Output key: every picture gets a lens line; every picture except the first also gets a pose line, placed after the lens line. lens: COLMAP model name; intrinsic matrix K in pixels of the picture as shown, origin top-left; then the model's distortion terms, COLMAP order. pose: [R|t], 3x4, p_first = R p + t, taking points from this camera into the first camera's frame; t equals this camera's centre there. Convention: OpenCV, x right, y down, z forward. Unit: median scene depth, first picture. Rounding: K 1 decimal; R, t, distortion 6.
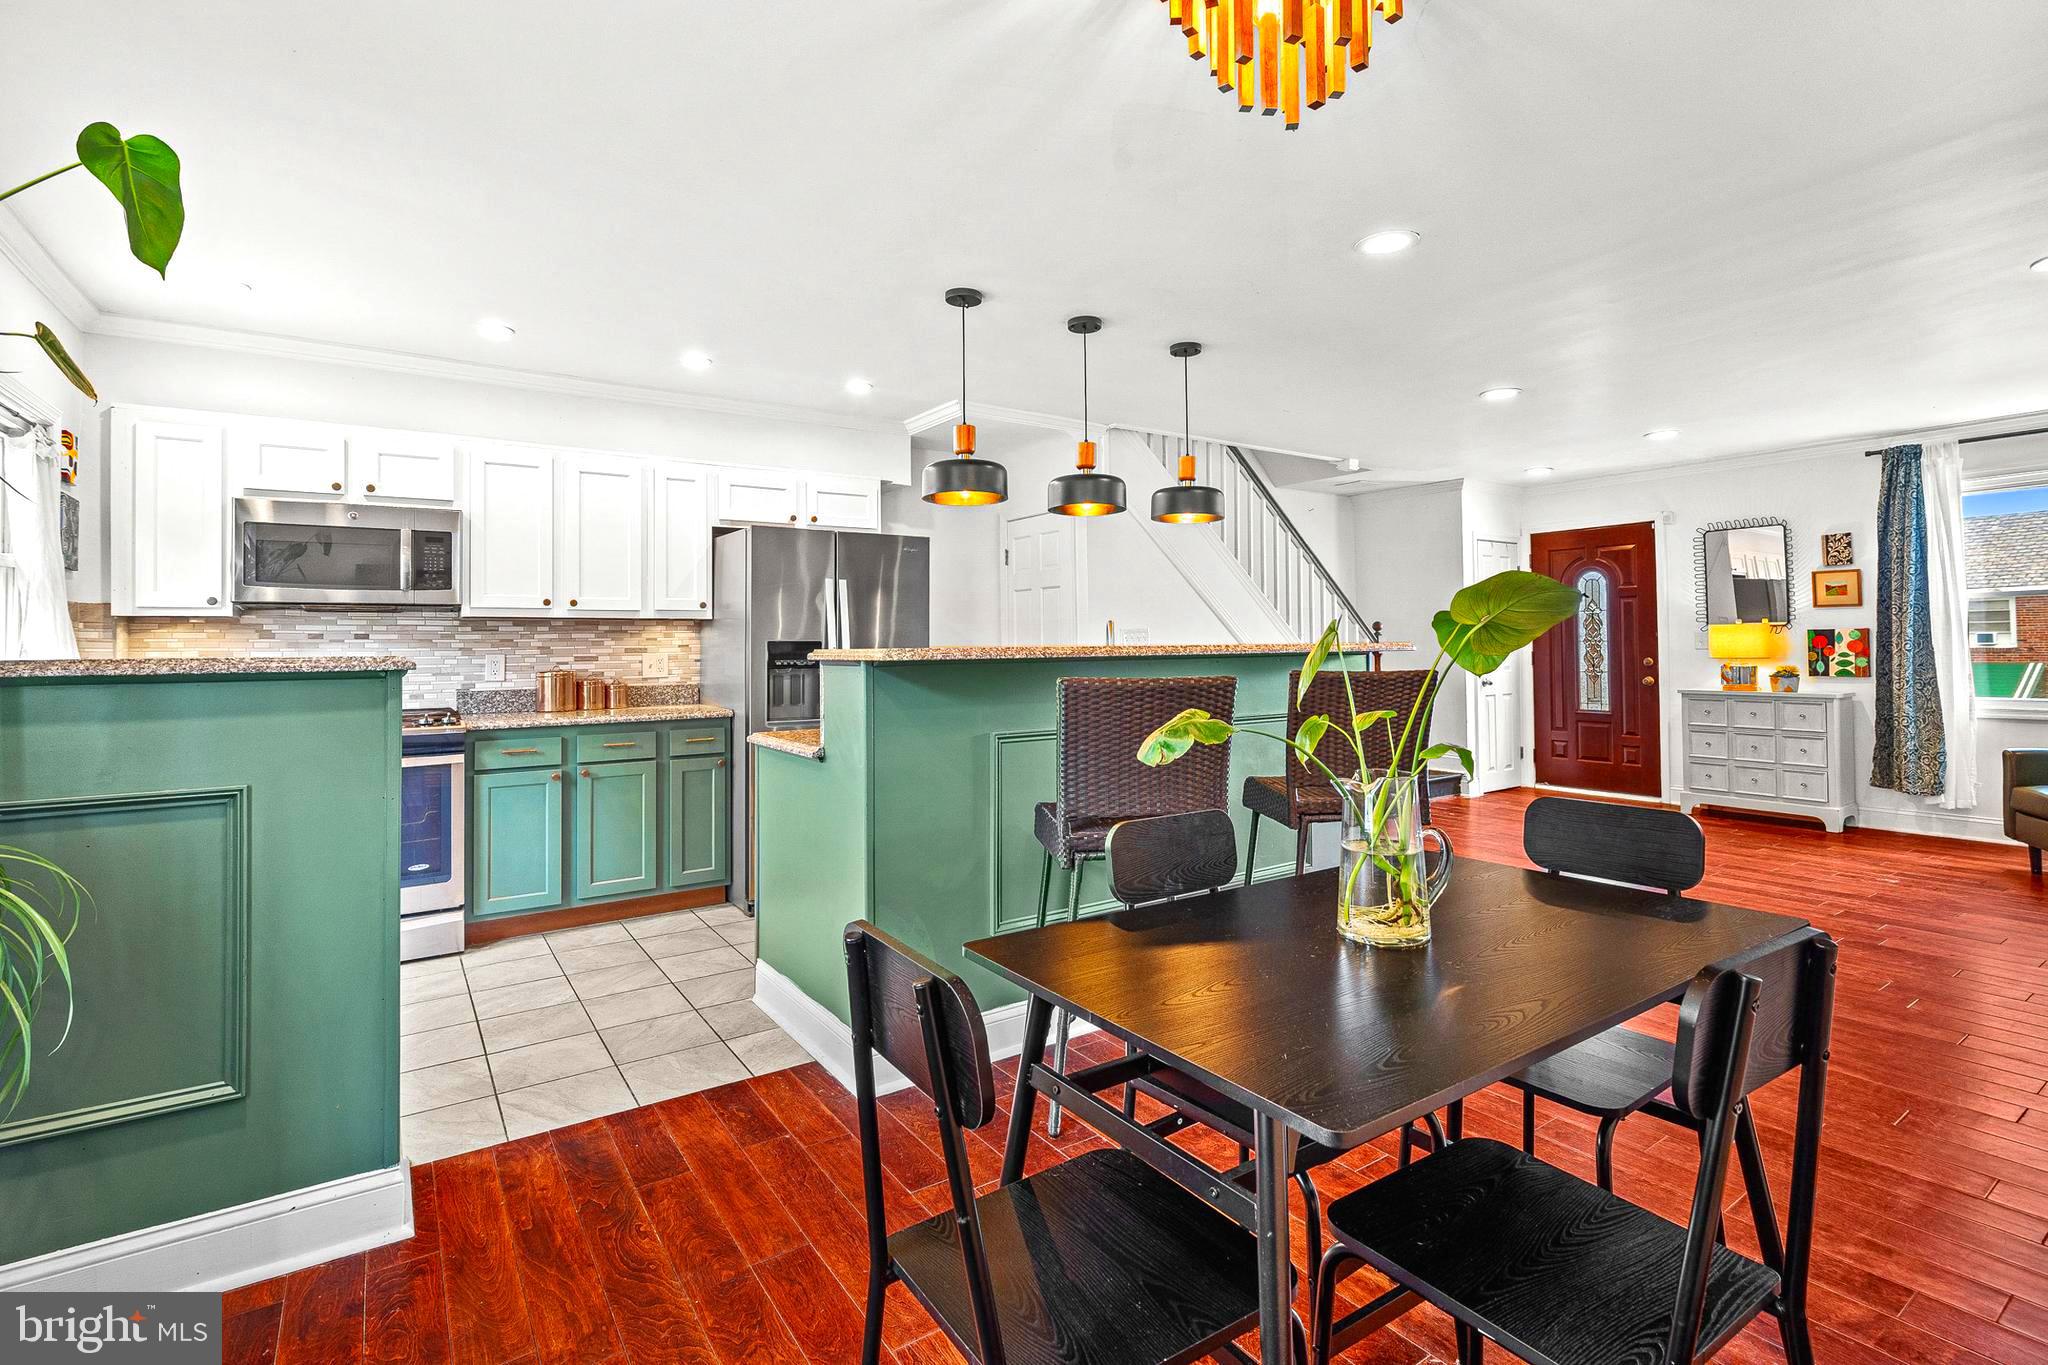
lens RADIAL K [[962.7, 0, 1021.7], [0, 962.7, 632.4], [0, 0, 1]] dist [0.000086, -0.000086]
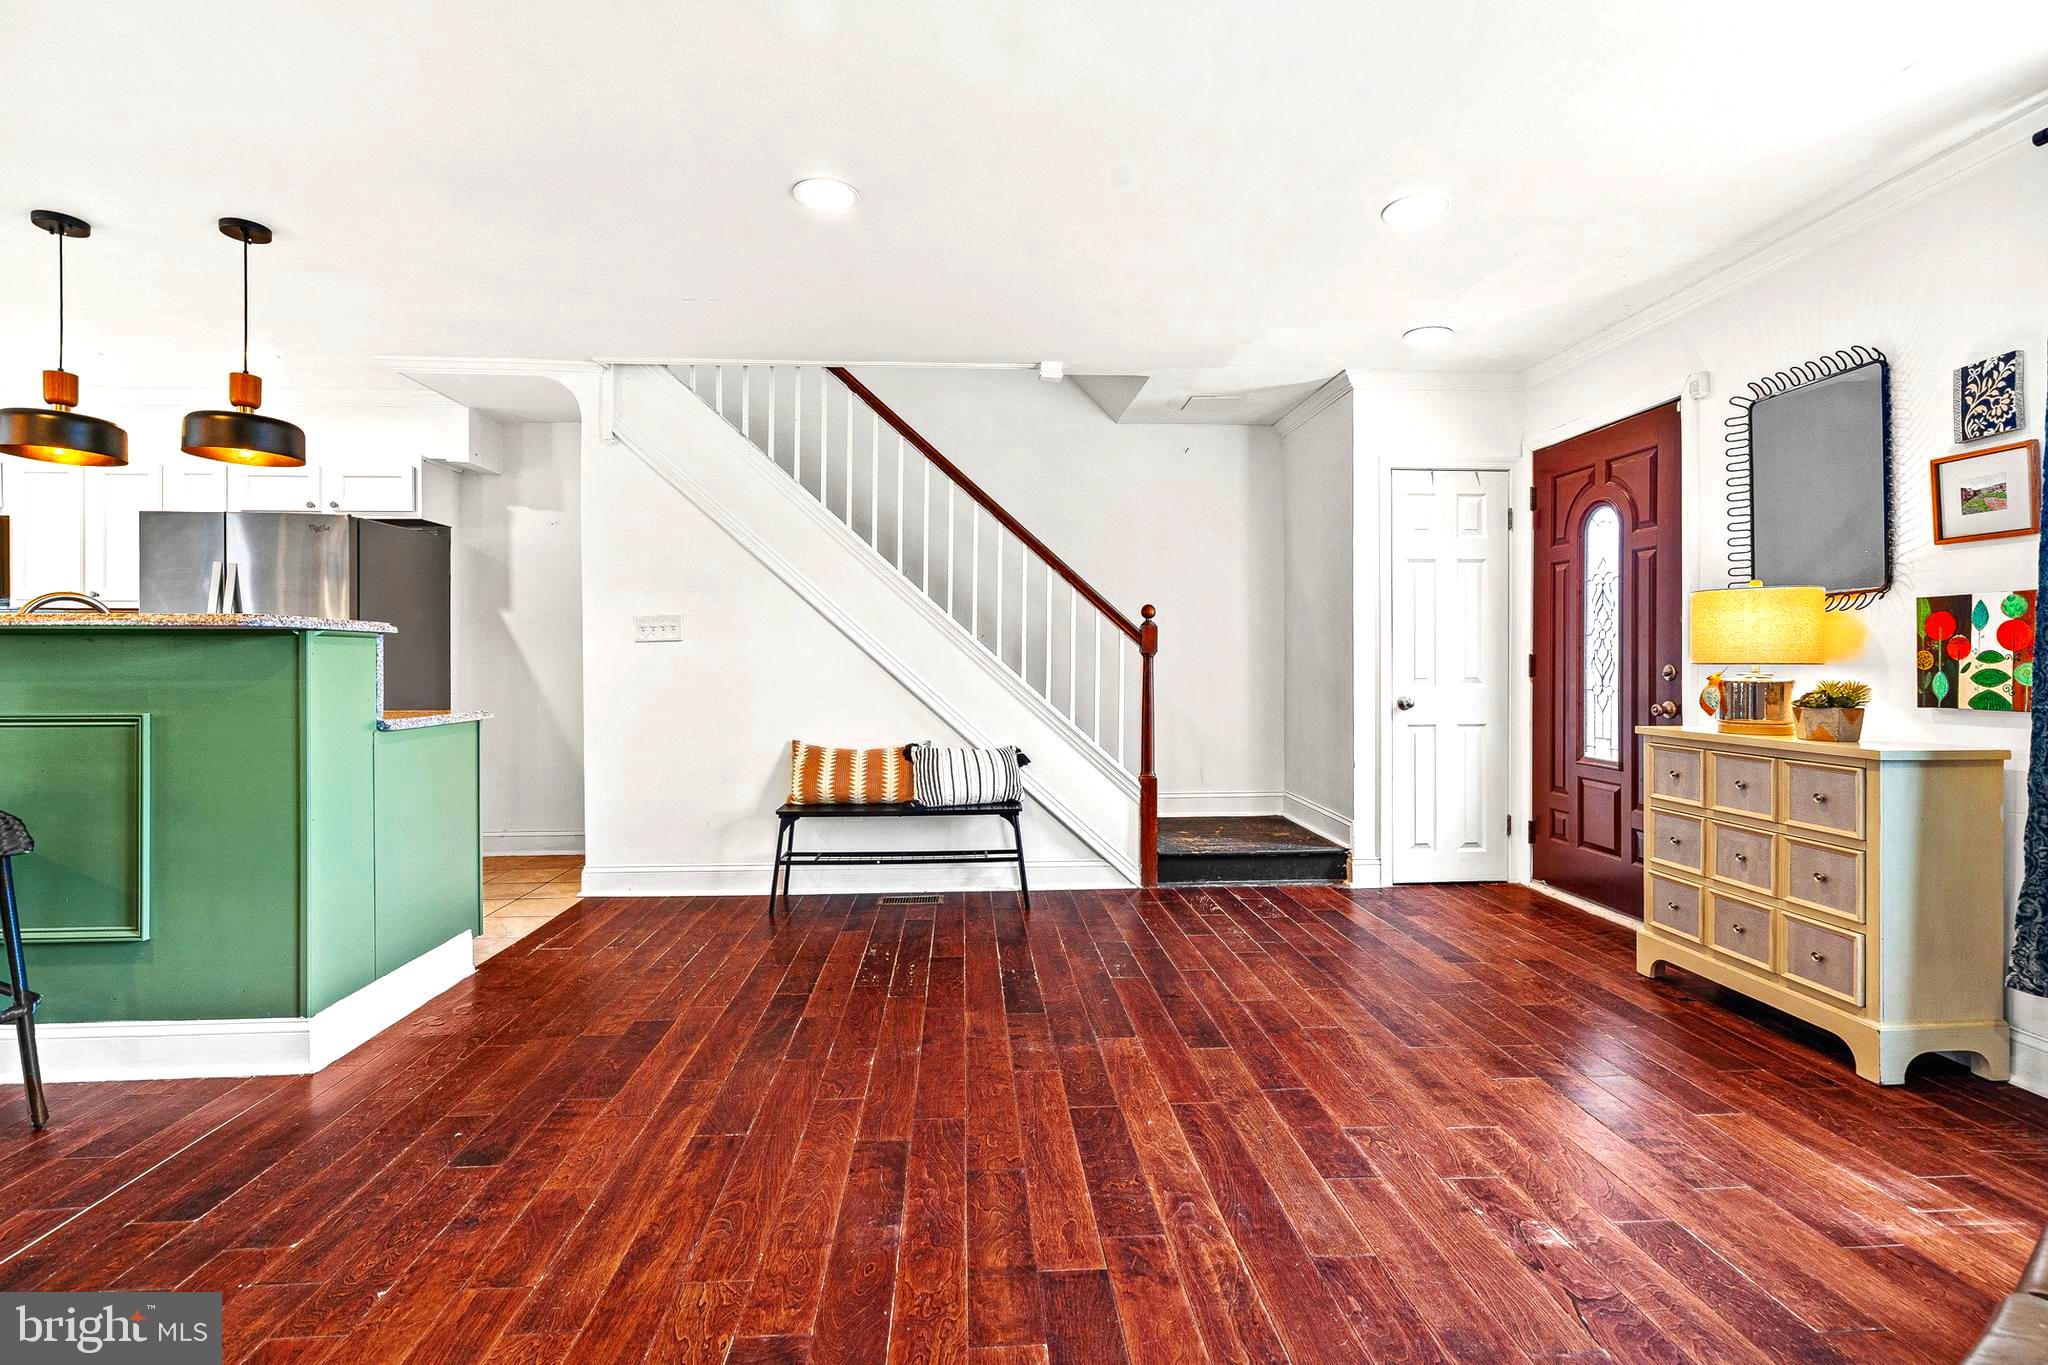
lens RADIAL K [[944.1, 0, 1022.5], [0, 944.1, 663.0], [0, 0, 1]] dist [-0.001543, -0.000290]
pose [[0.866987, 0.008495, -0.498258, 0.691623], [0.002780, 0.999757, 0.021883, 0.016060], [0.498323, -0.020357, 0.866752, 0.447589]]
